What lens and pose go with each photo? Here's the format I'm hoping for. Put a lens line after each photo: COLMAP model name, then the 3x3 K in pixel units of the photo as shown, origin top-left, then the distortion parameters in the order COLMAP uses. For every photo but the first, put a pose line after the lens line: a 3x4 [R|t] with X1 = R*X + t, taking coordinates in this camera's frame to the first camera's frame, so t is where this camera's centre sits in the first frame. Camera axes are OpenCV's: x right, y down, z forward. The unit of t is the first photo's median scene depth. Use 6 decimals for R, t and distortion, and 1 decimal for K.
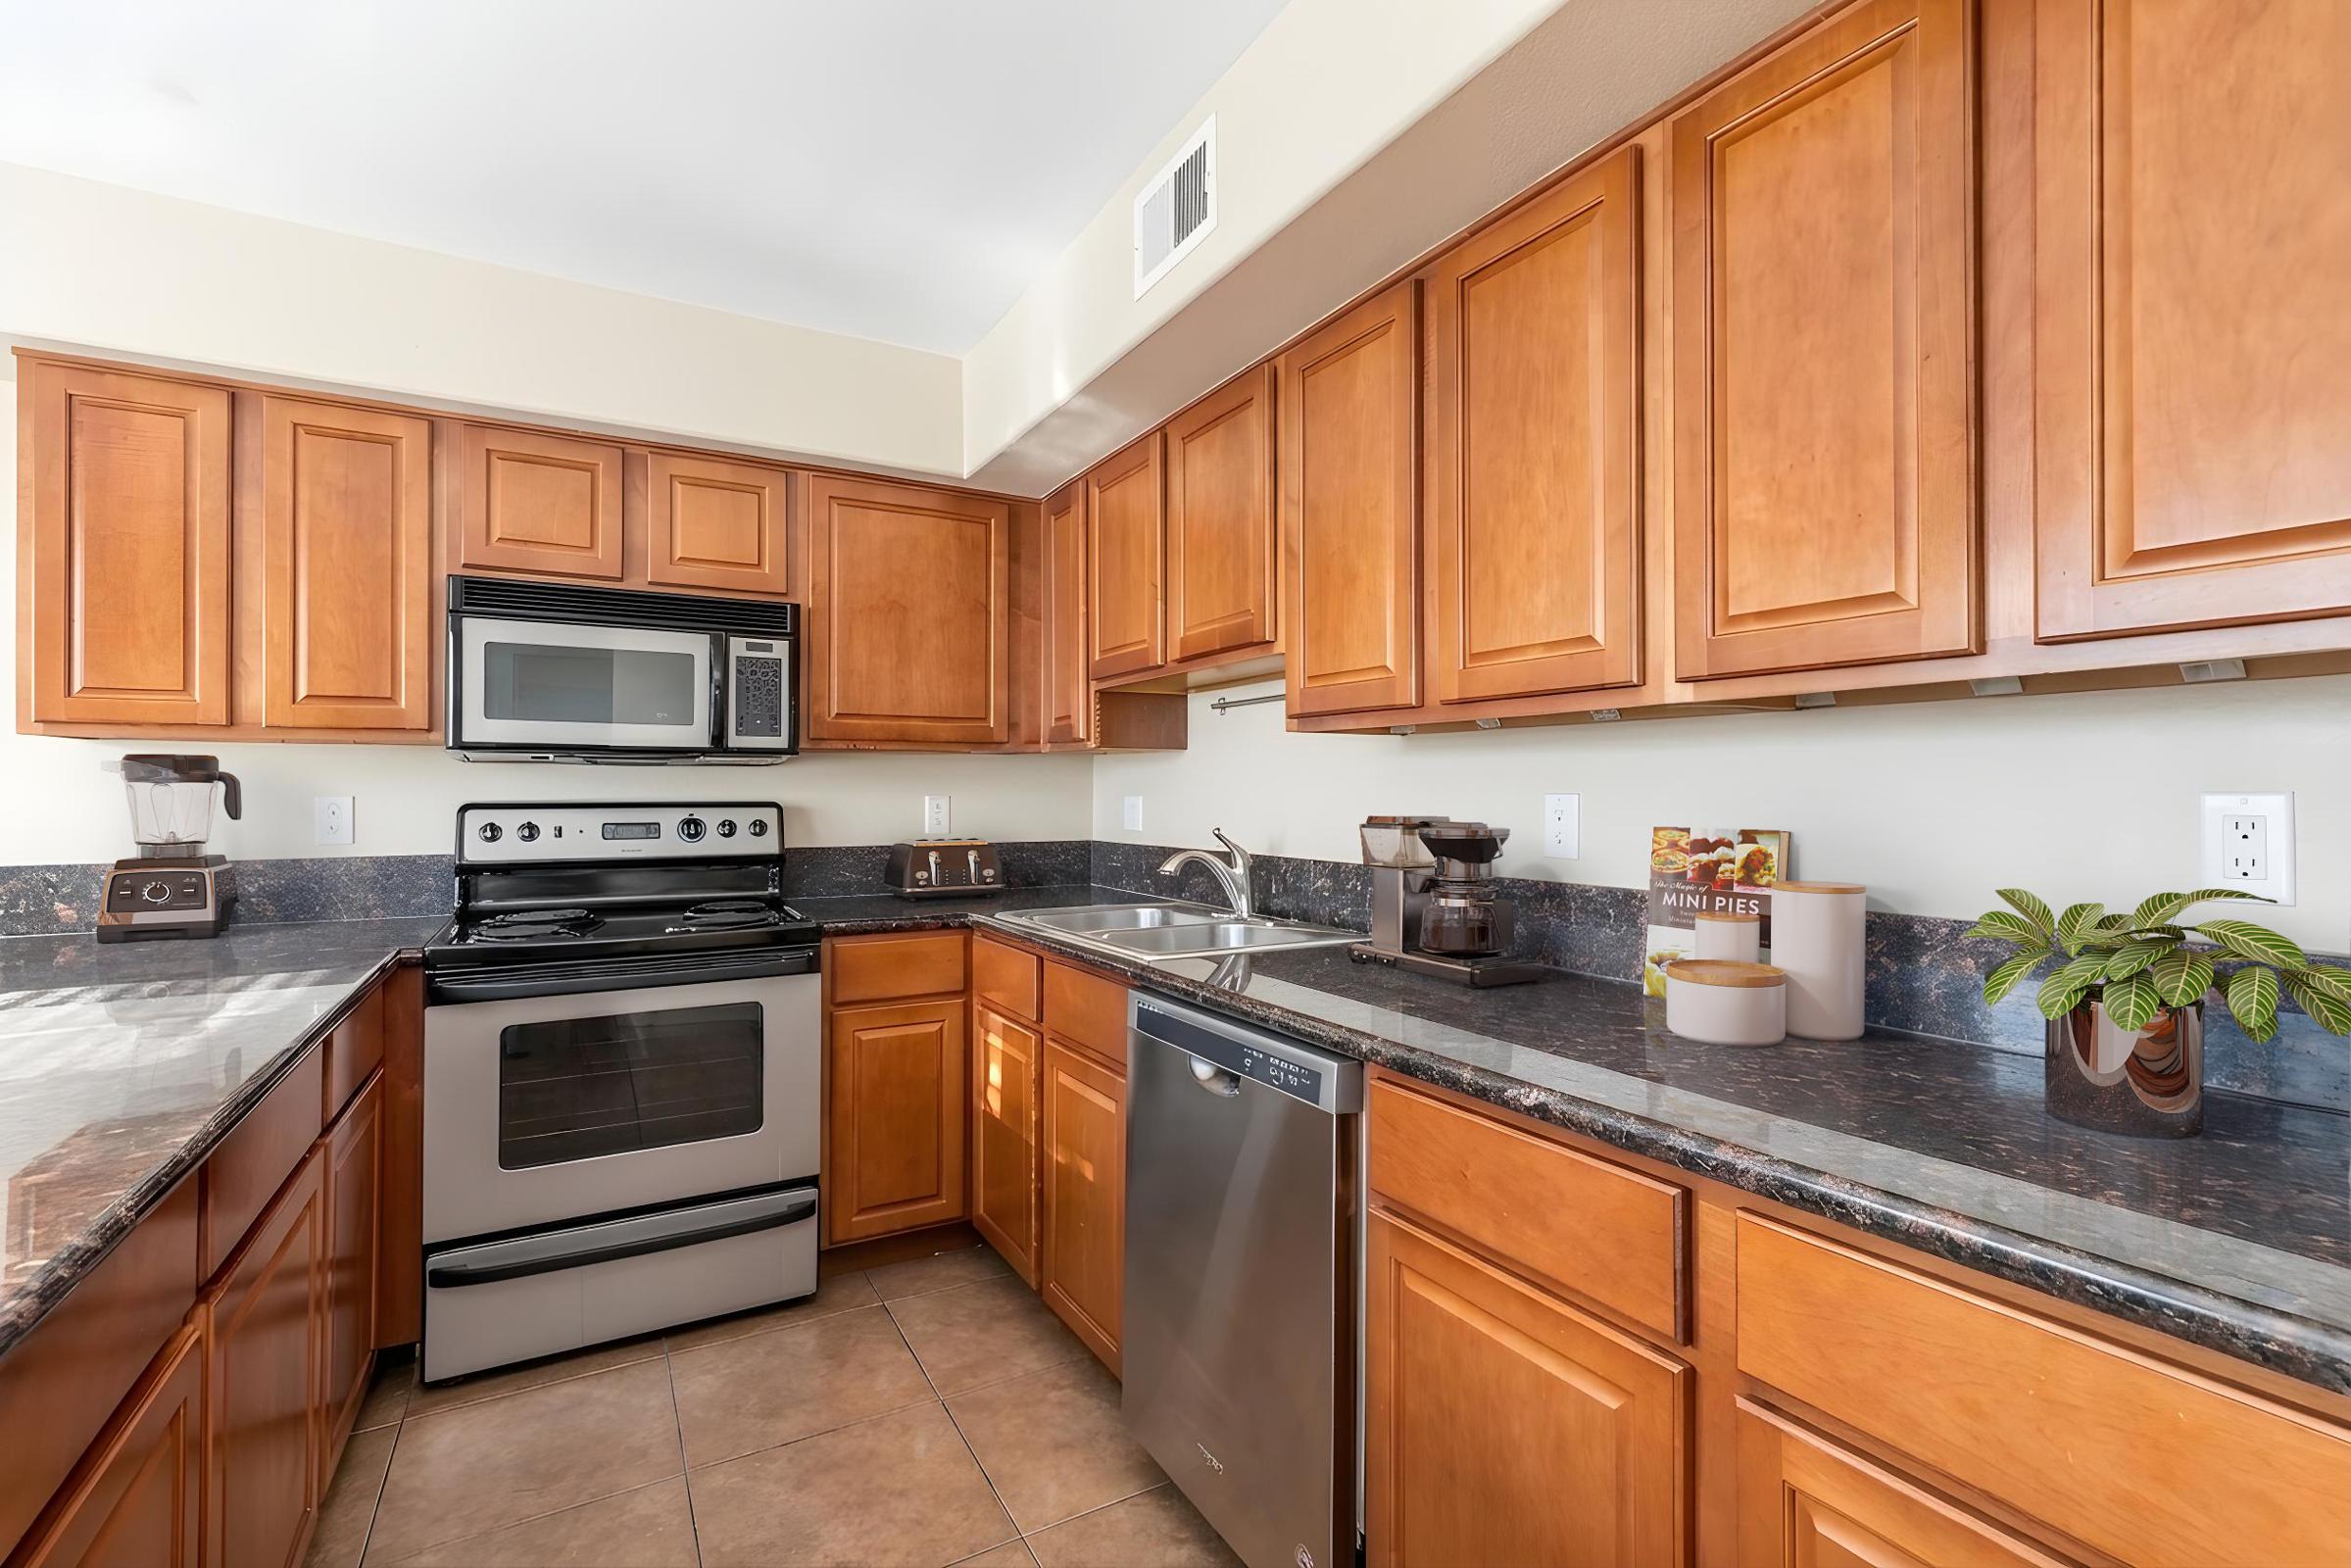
lens RADIAL K [[1078.4, 0, 1217.1], [0, 1078.4, 801.3], [0, 0, 1]] dist [-0.001364, -0.000964]
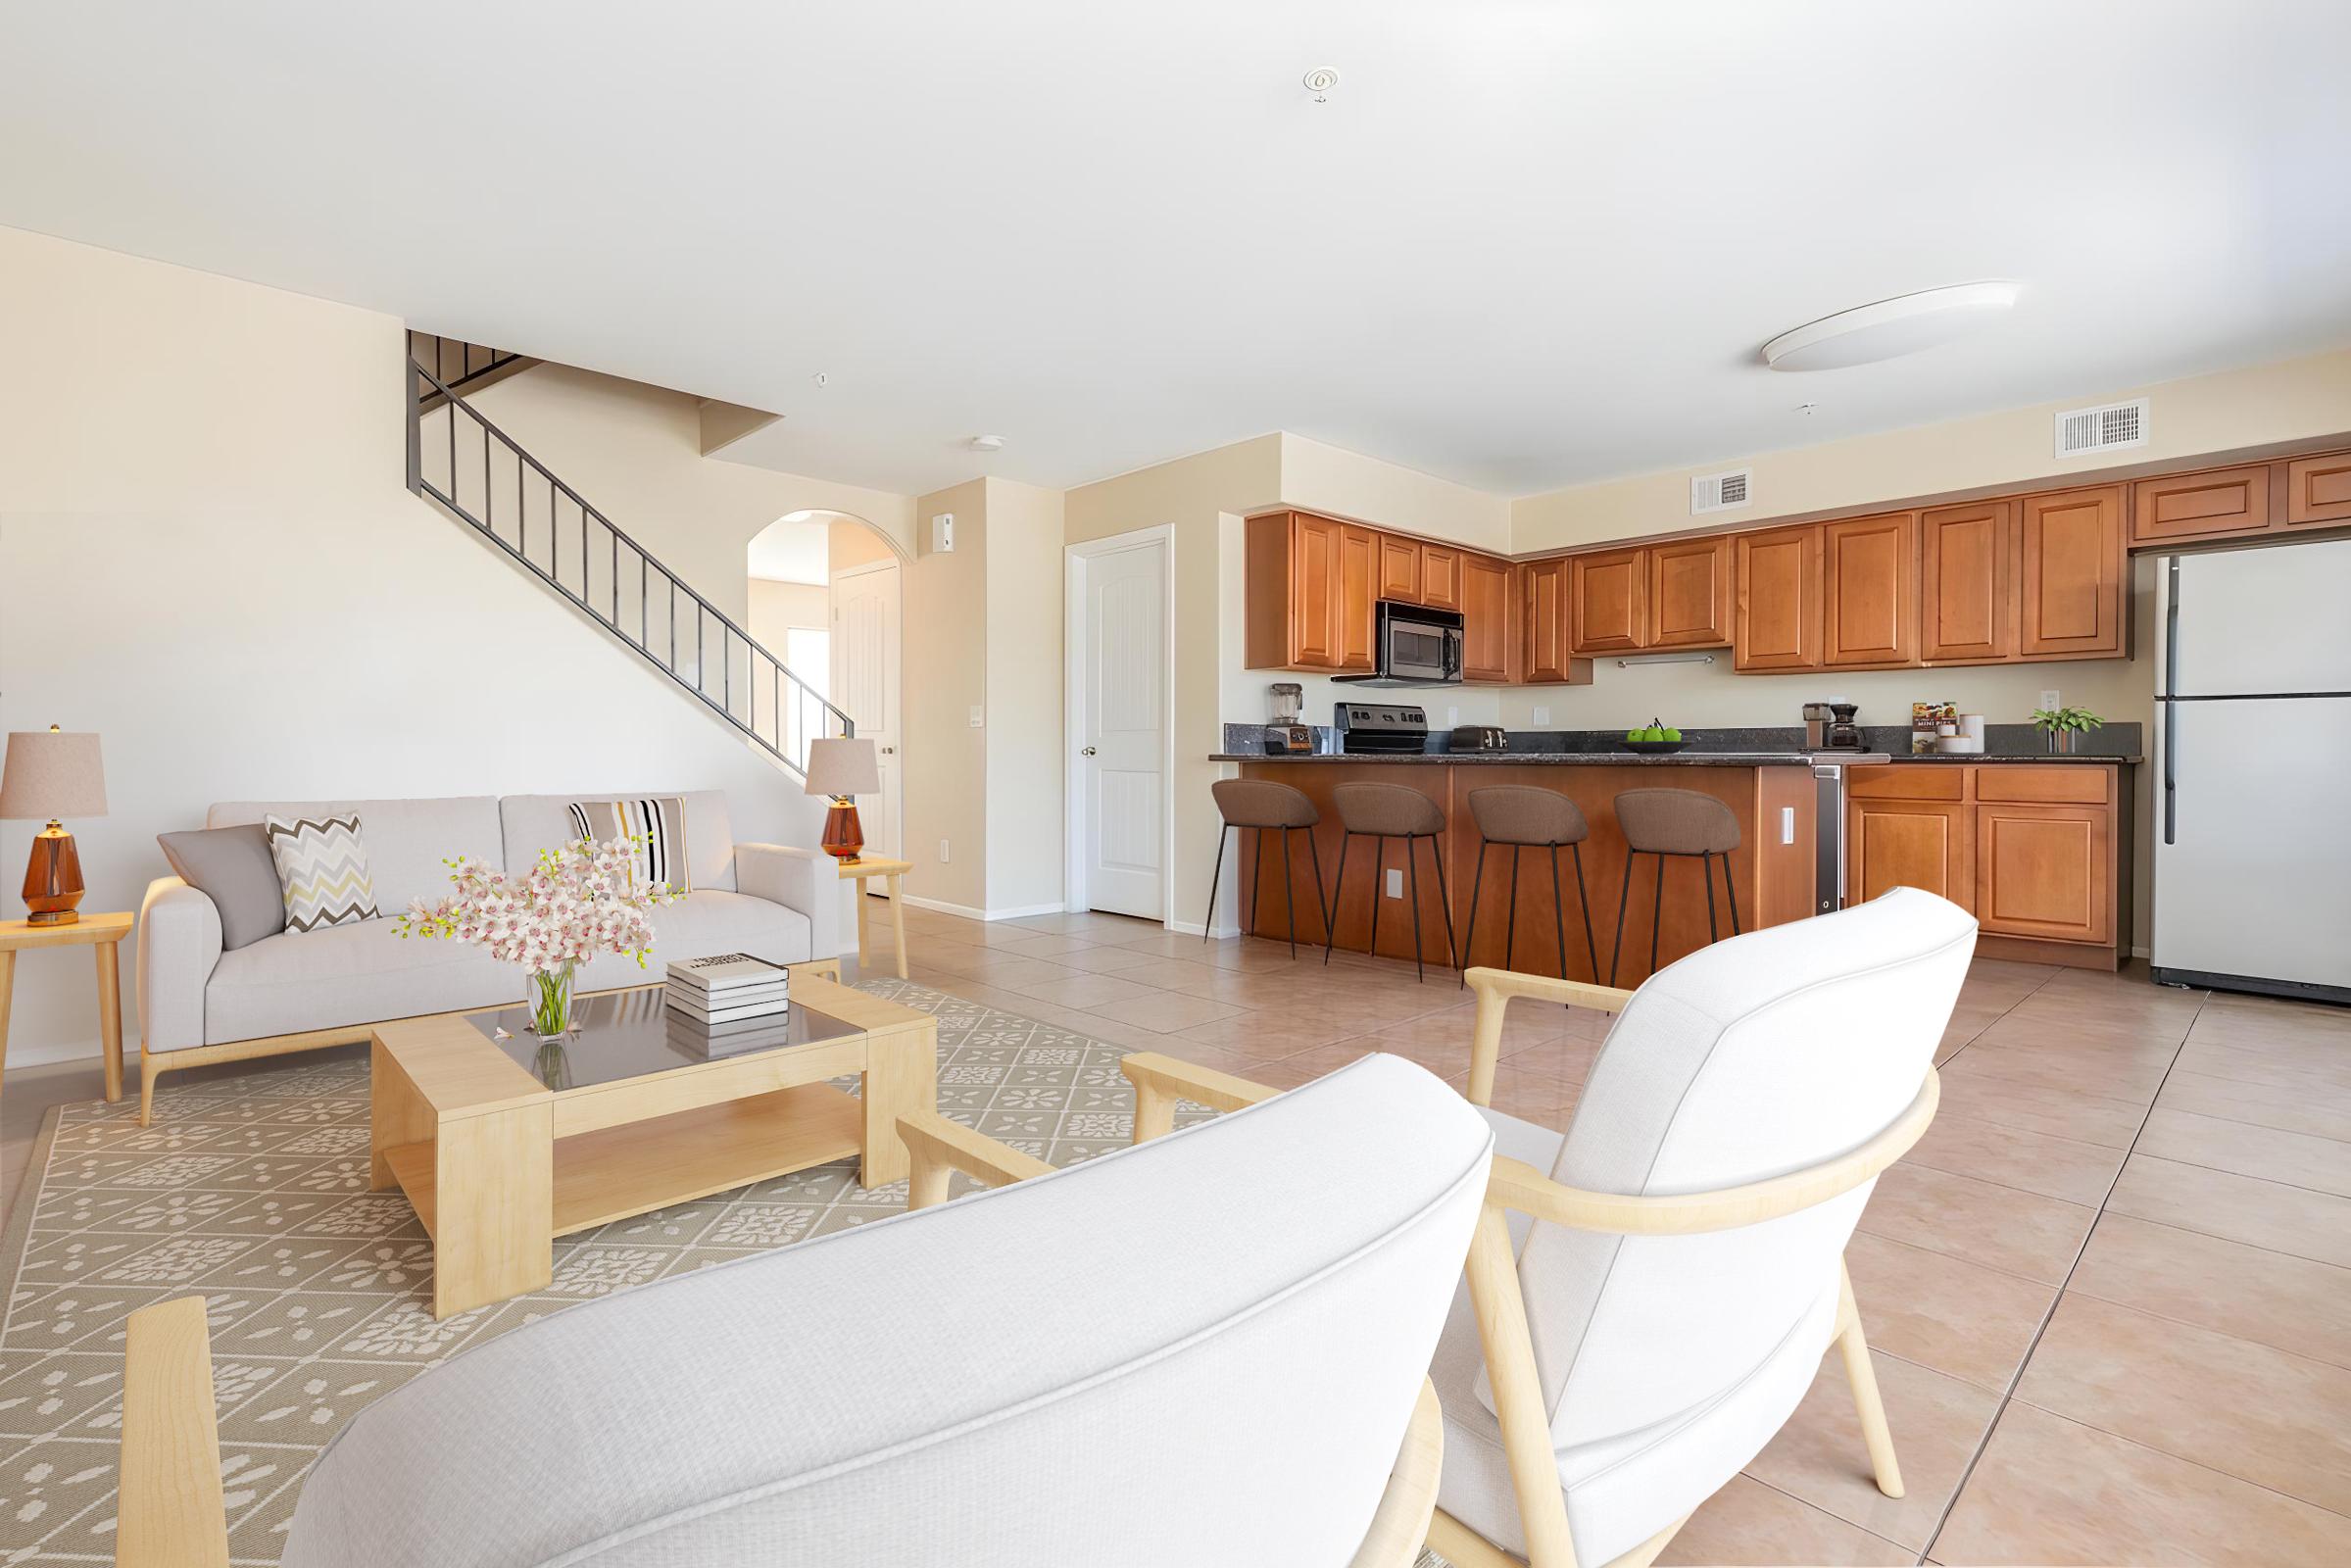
lens RADIAL K [[1078.4, 0, 1216.0], [0, 1078.4, 764.2], [0, 0, 1]] dist [-0.001364, -0.000964]
pose [[0.971247, -0.004271, 0.238035, -1.523834], [0.002492, 0.999967, 0.007775, 0.110985], [-0.238060, -0.006958, 0.971225, -1.081951]]
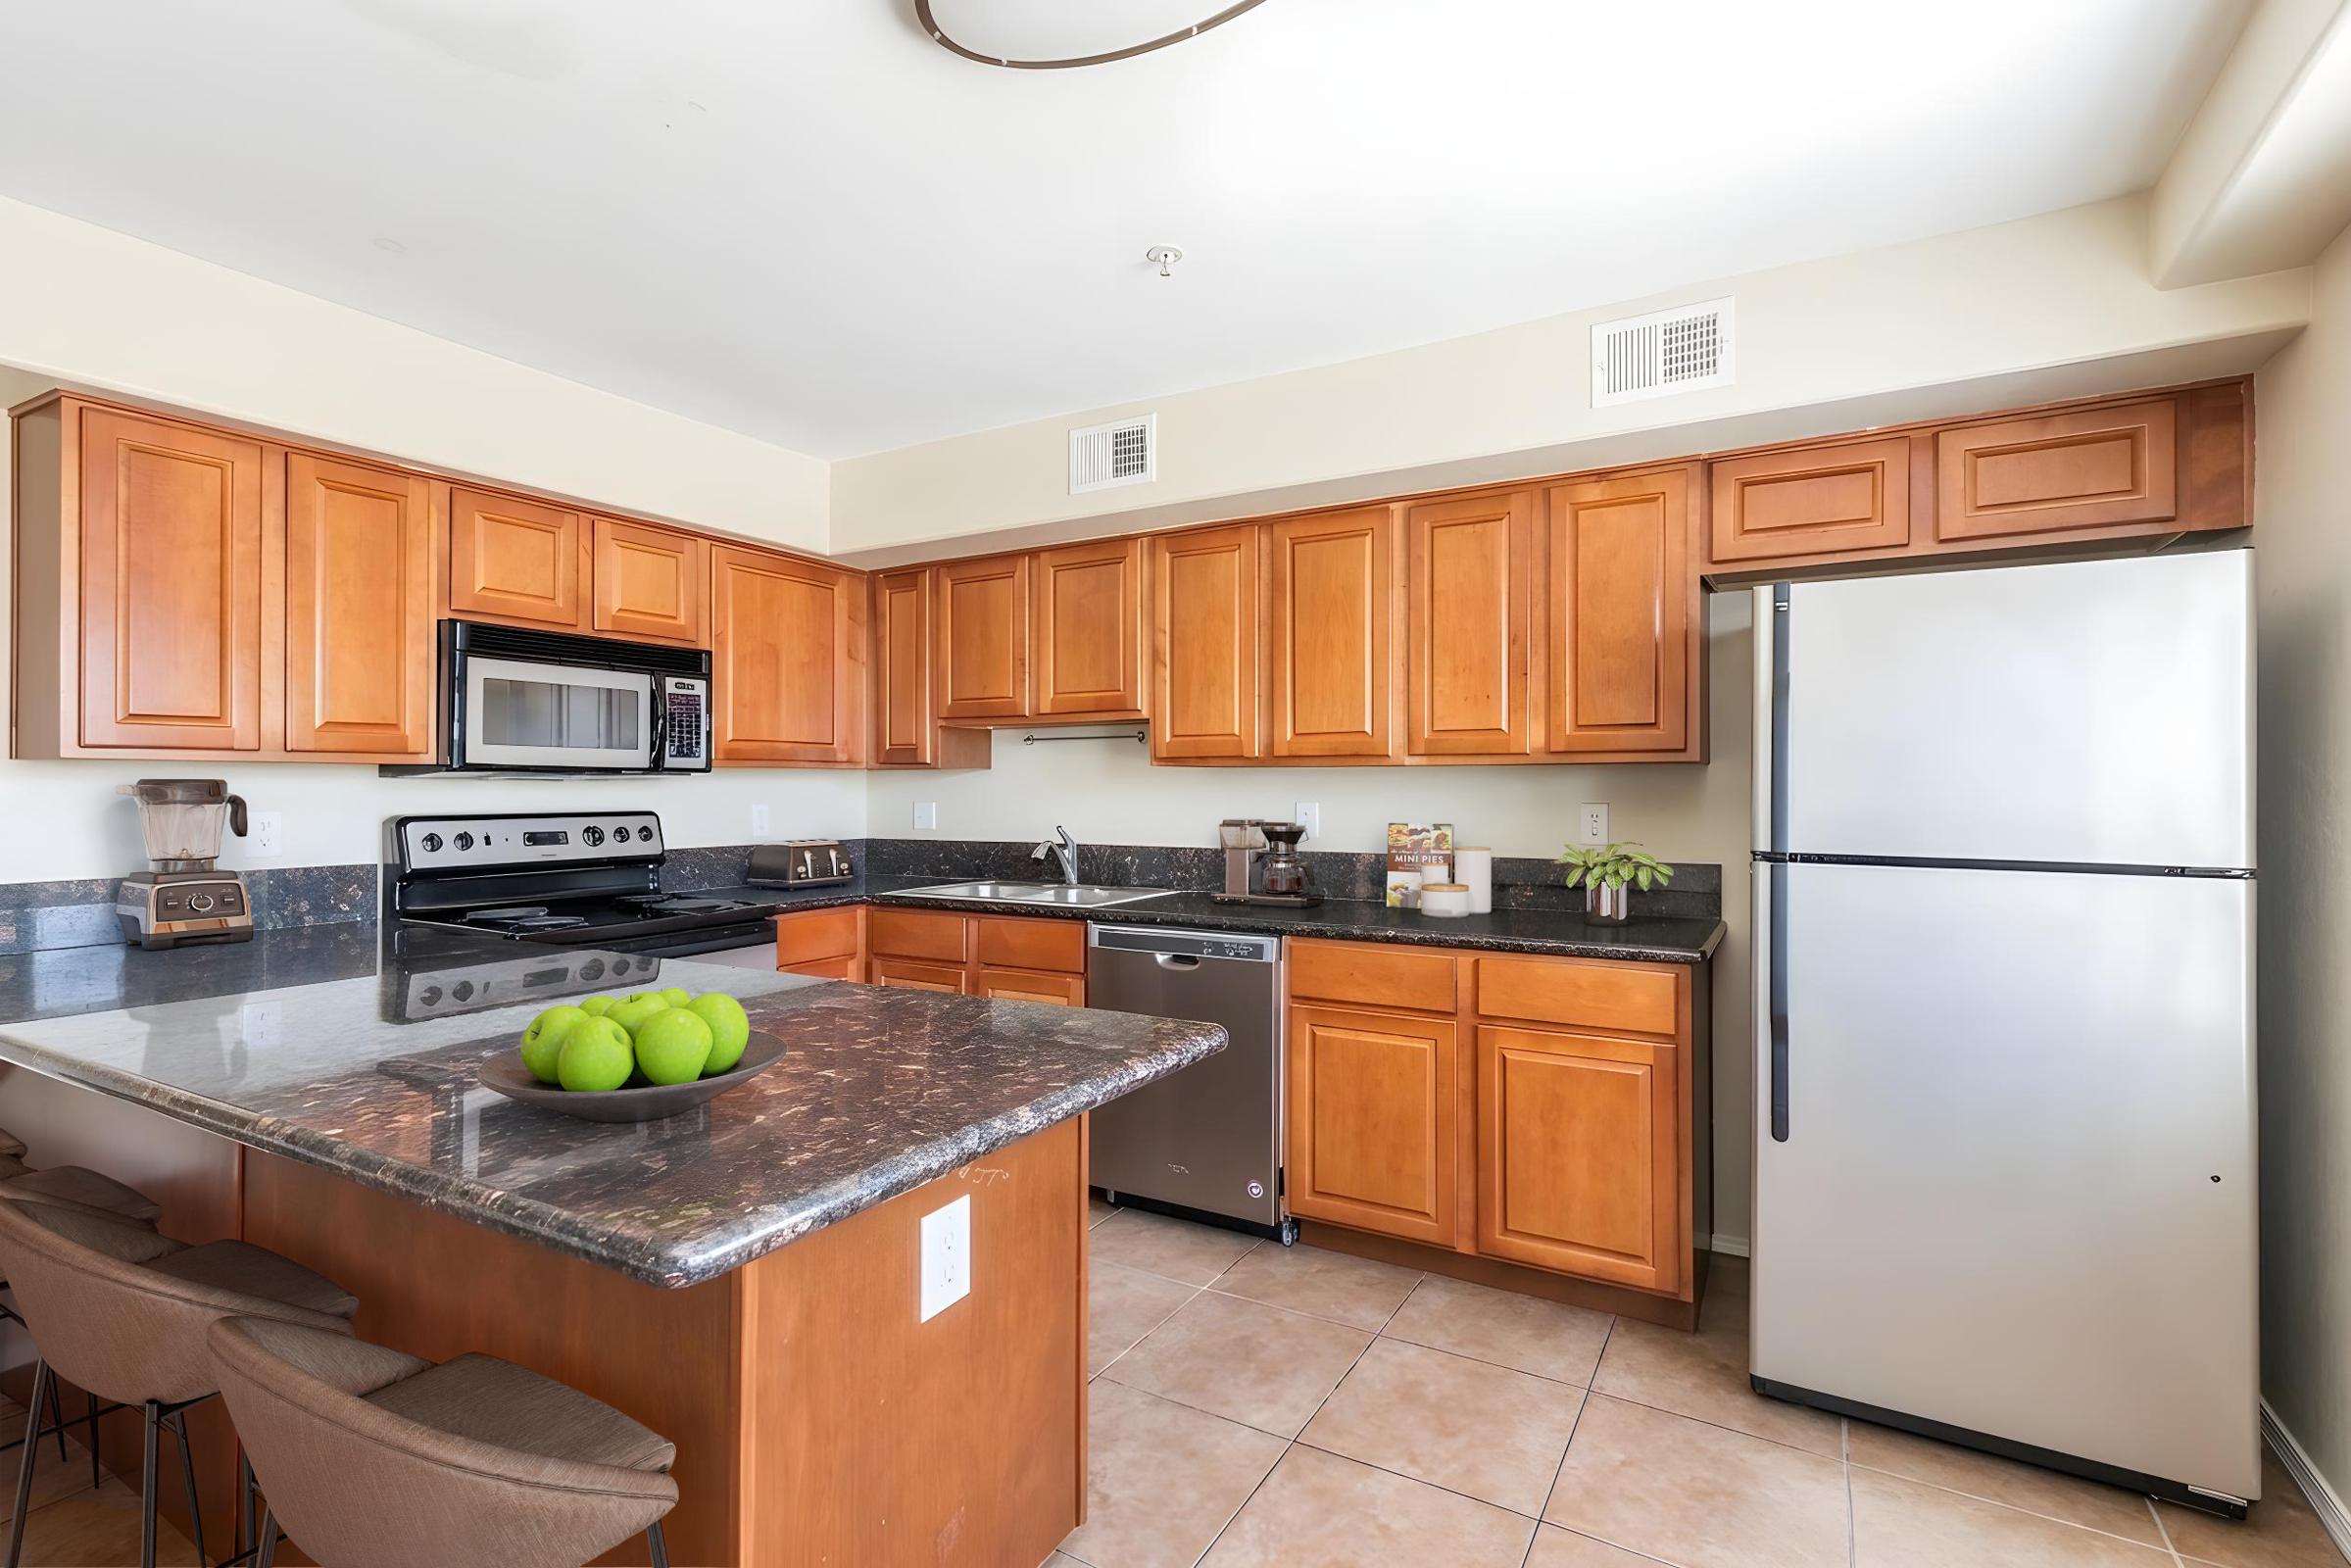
lens RADIAL K [[1078.4, 0, 1179.7], [0, 1078.4, 783.2], [0, 0, 1]] dist [-0.001364, -0.000964]
pose [[0.878174, -0.000010, 0.478341, -0.552633], [0.002852, 0.999982, -0.005215, -0.025920], [-0.478332, 0.005944, 0.878159, -0.363605]]
